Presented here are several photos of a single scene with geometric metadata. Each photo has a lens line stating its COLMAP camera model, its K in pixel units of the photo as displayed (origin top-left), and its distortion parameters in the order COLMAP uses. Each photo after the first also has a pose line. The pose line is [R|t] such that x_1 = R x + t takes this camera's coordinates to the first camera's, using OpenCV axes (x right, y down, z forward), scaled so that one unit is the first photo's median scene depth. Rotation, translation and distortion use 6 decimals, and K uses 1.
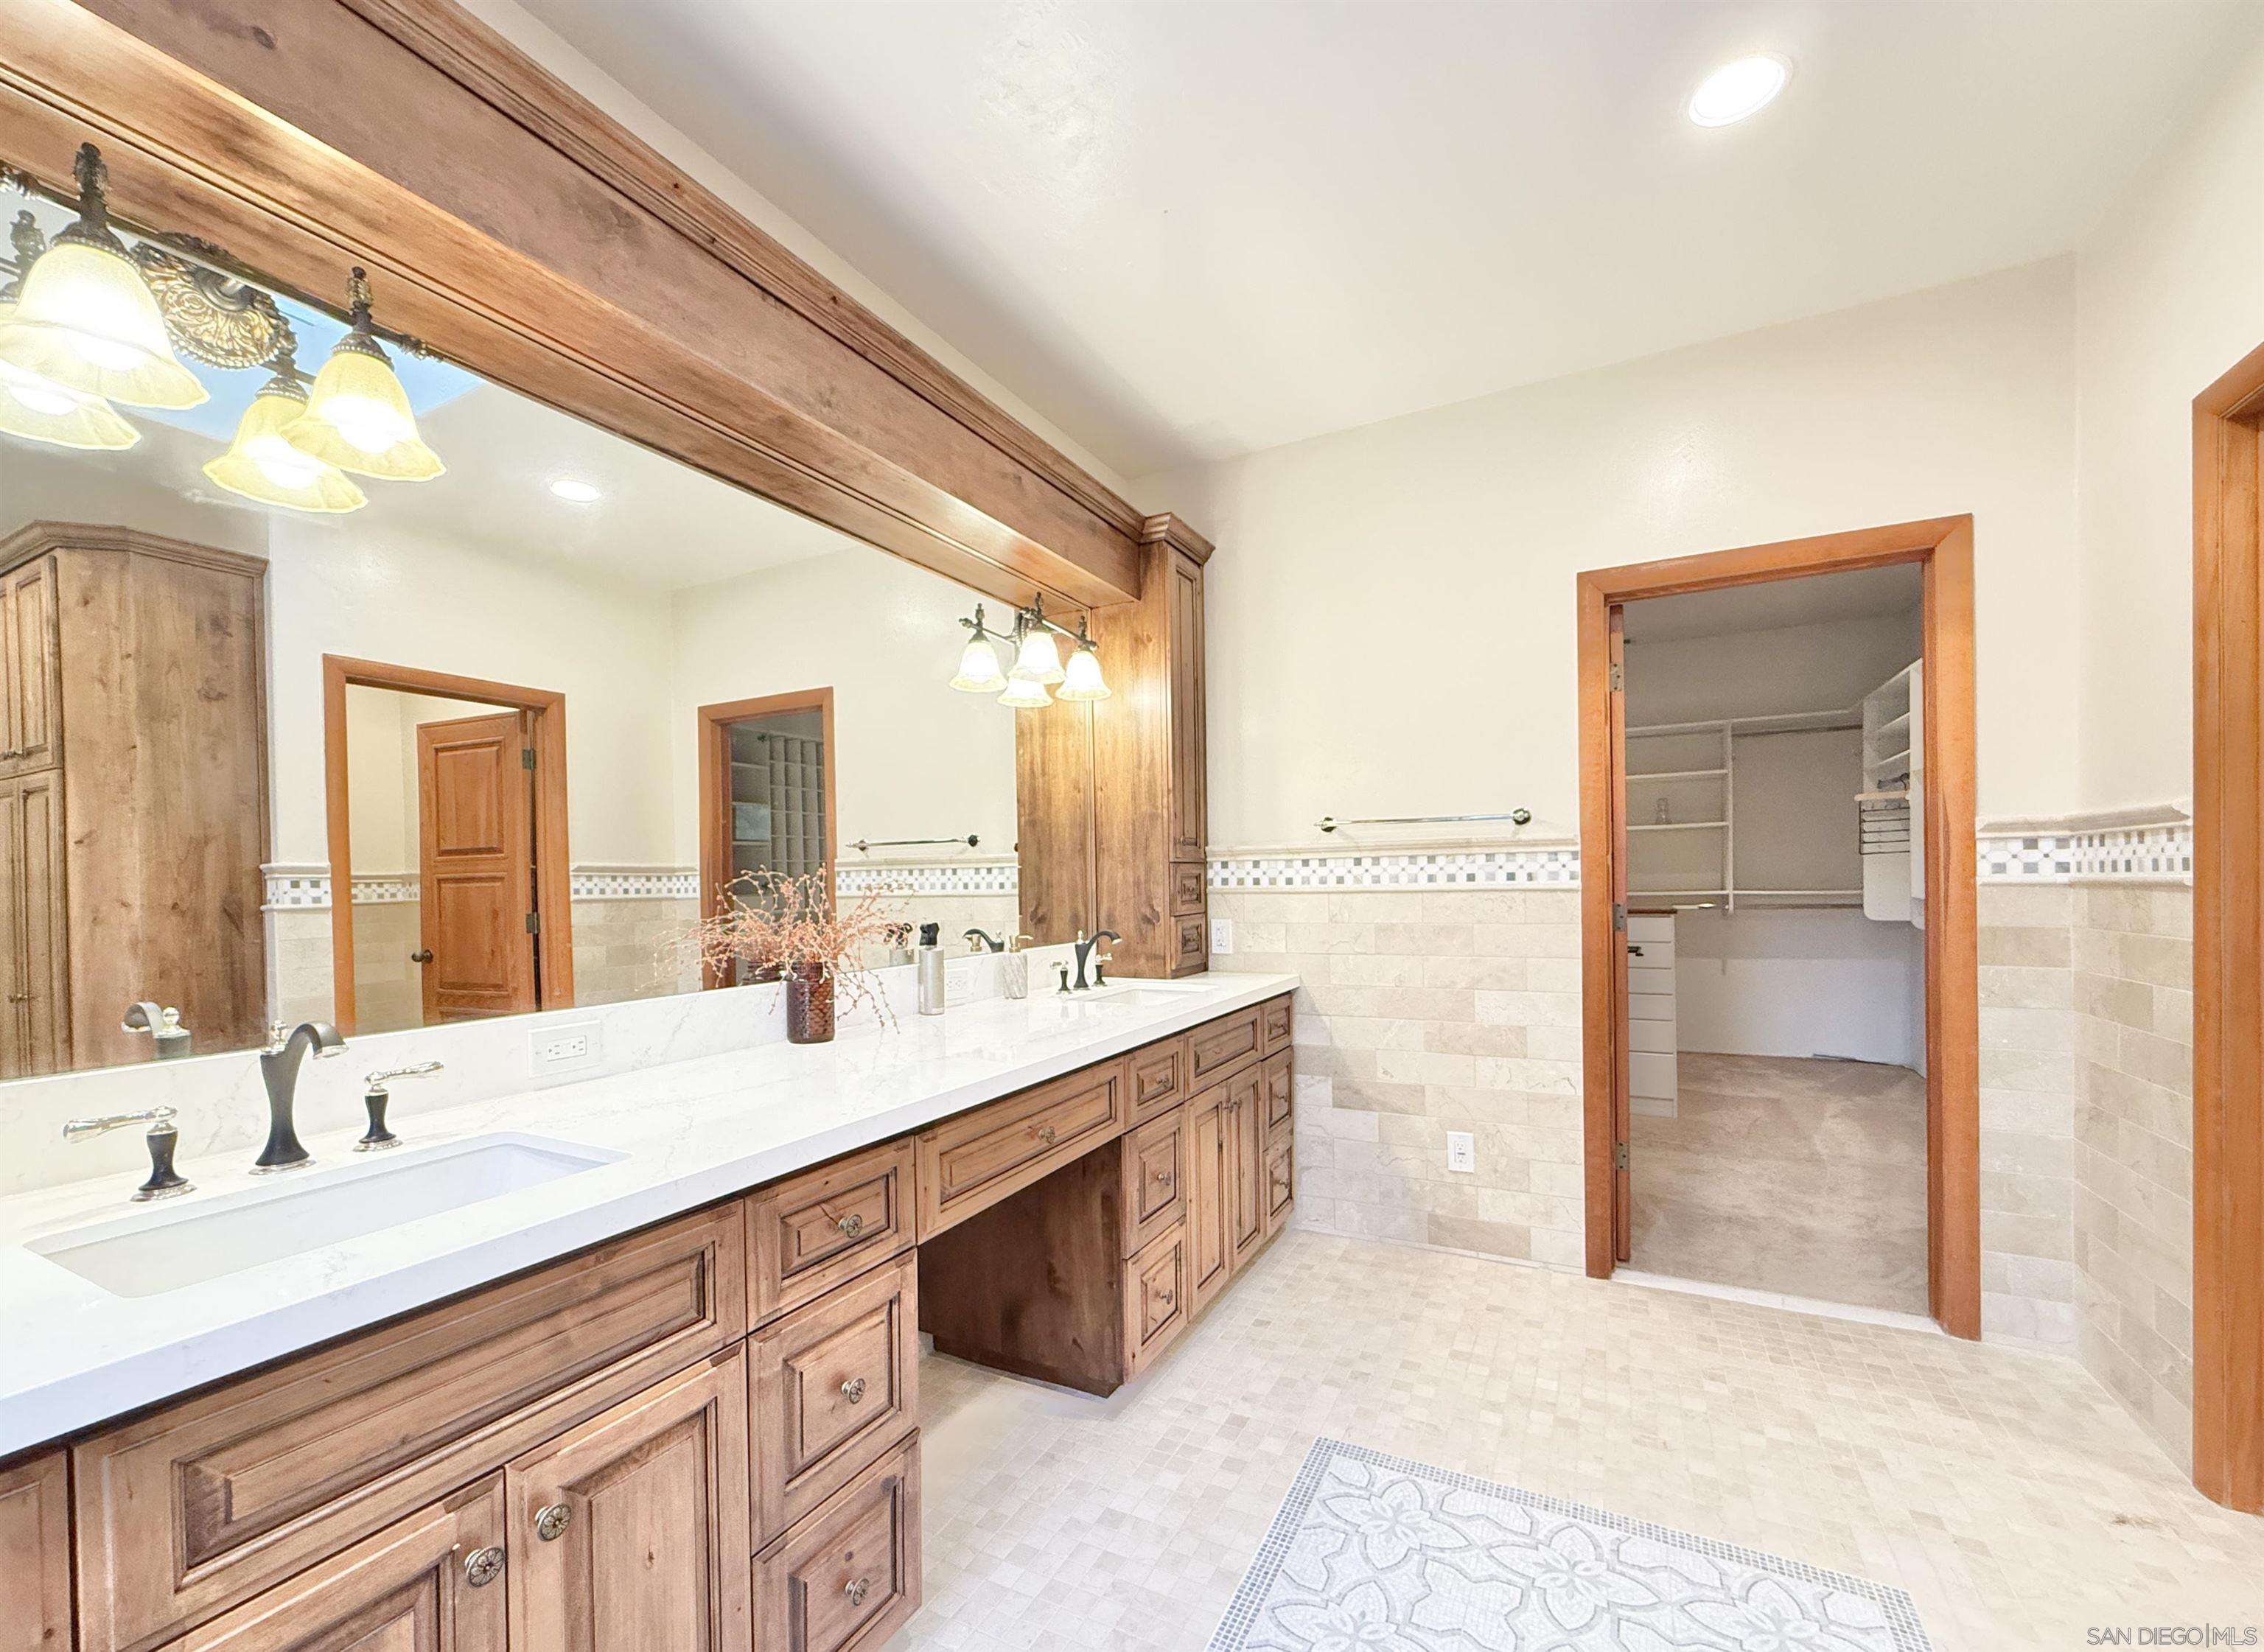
lens RADIAL K [[925.4, 0, 1102.1], [0, 925.4, 892.3], [0, 0, 1]] dist [-0.002118, 0.000984]
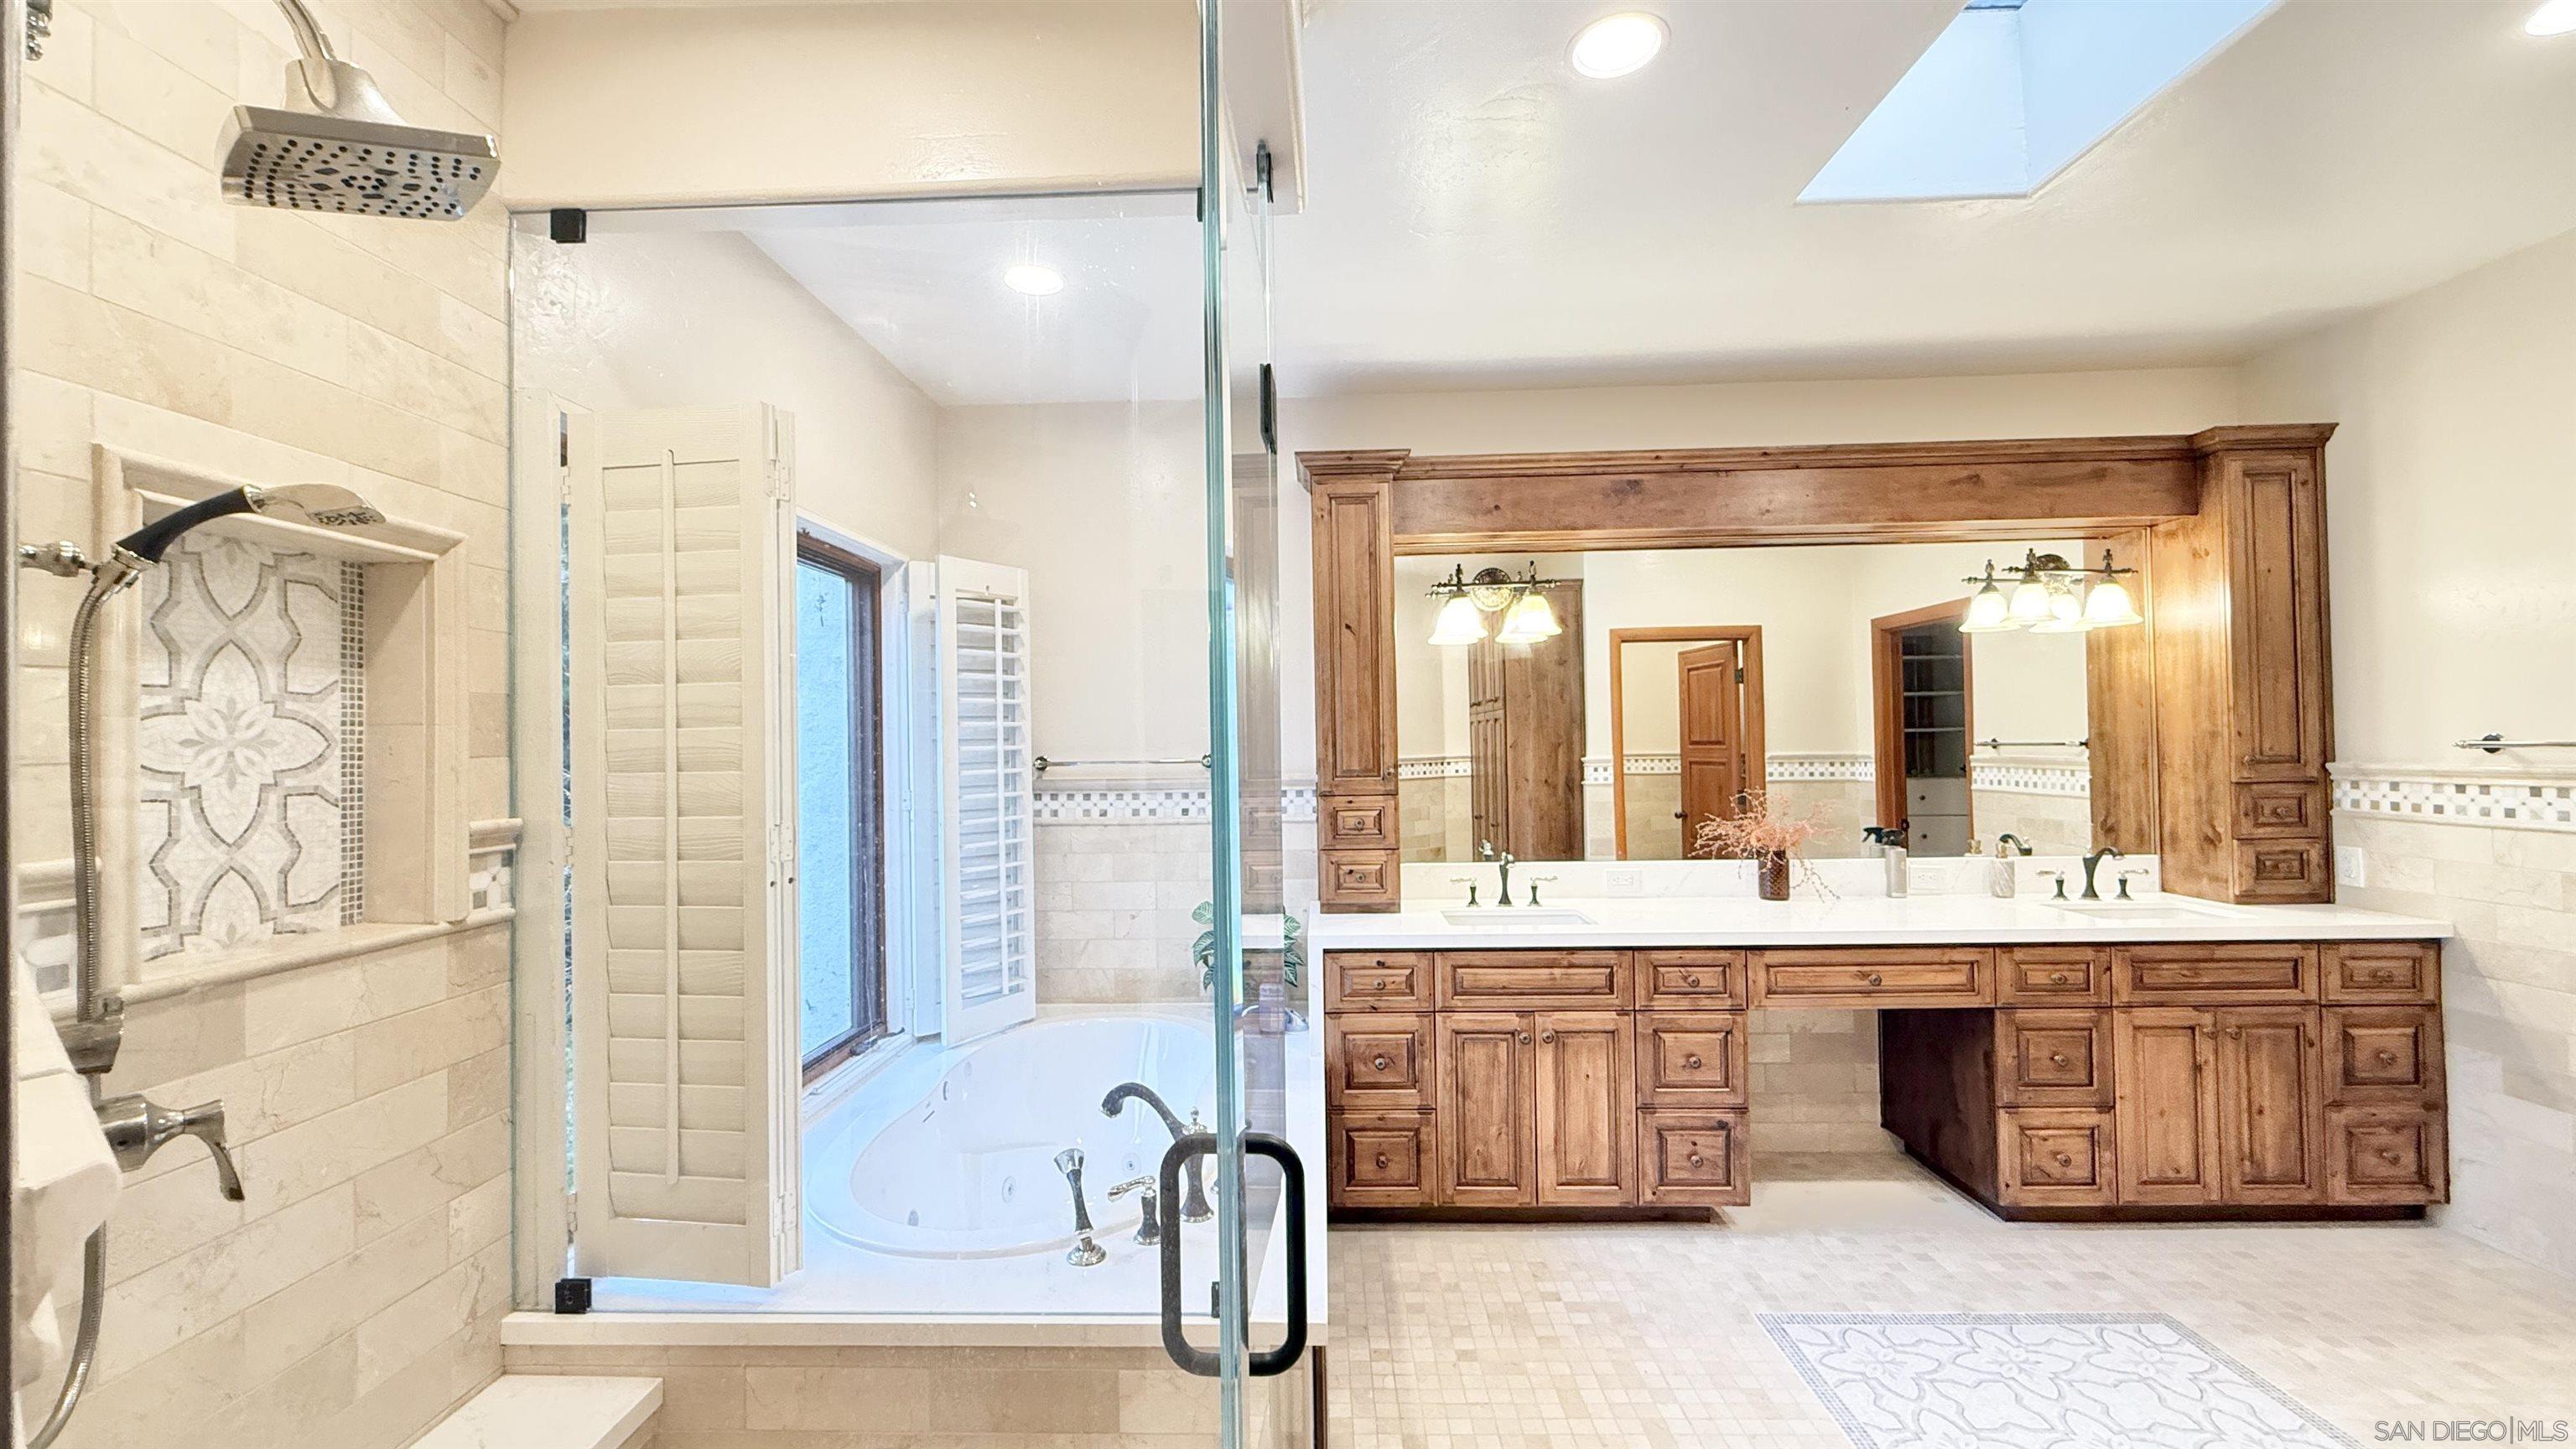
lens RADIAL K [[1029.7, 0, 1288.2], [0, 1029.7, 721.5], [0, 0, 1]] dist [0.000617, -0.000313]
pose [[0.443852, -0.007615, -0.896068, 1.569300], [-0.001269, 0.999958, -0.009127, -0.222373], [0.896099, 0.005188, 0.443824, -0.940113]]
